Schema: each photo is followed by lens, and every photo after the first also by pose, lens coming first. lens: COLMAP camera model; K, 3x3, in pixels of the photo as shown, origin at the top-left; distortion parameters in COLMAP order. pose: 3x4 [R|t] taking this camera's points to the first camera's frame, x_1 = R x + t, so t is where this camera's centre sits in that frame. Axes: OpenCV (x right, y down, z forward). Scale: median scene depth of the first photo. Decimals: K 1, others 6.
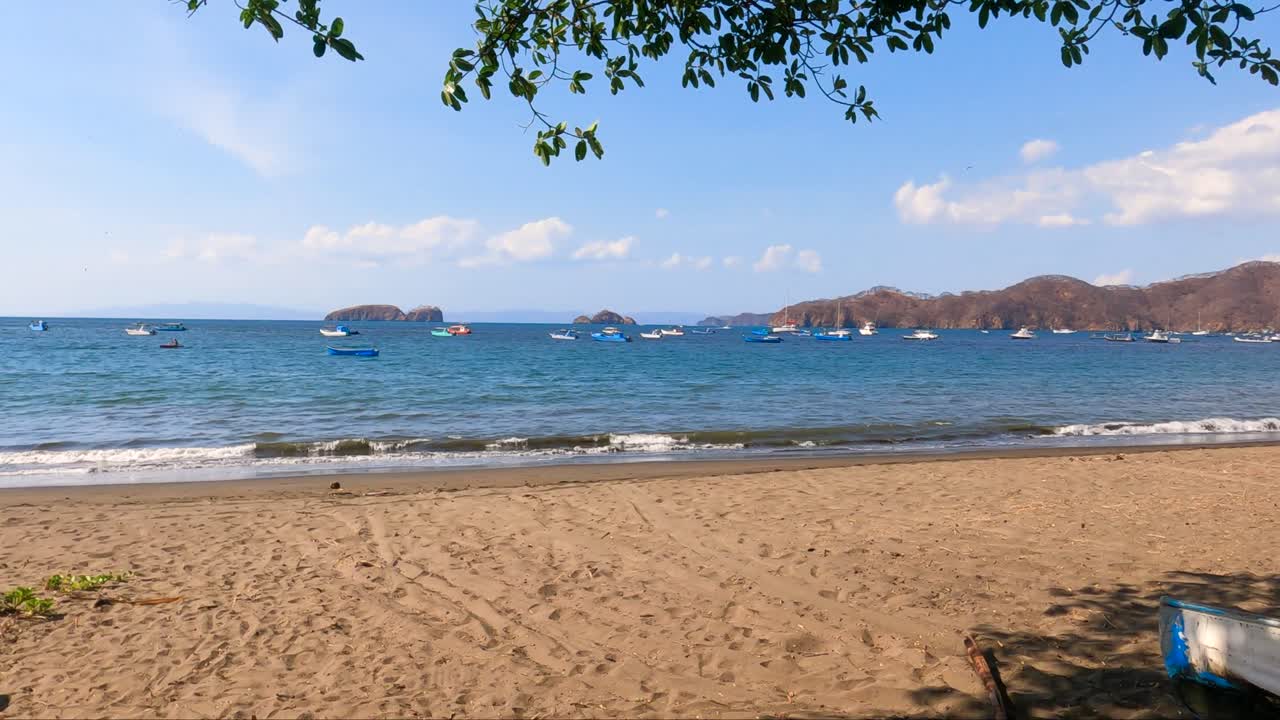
lens RADIAL K [[1022.9, 0, 640.0], [0, 1022.9, 360.0], [0, 0, 1]] dist [0.002358, 0.004160]
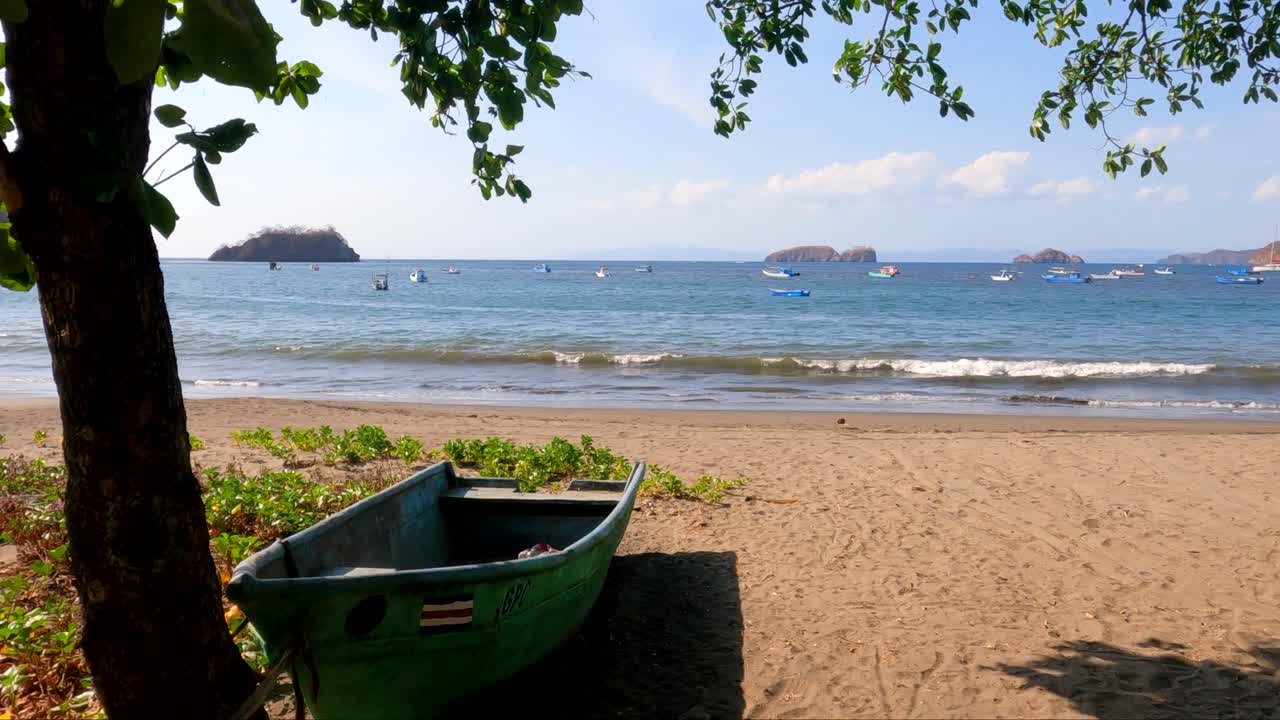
lens RADIAL K [[955.4, 0, 640.0], [0, 955.4, 360.0], [0, 0, 1]] dist [-0.005747, -0.006083]
pose [[0.901522, 0.032243, -0.431529, -0.101468], [-0.006711, 0.998142, 0.060560, -0.039373], [0.432680, -0.051700, 0.900064, -0.277375]]
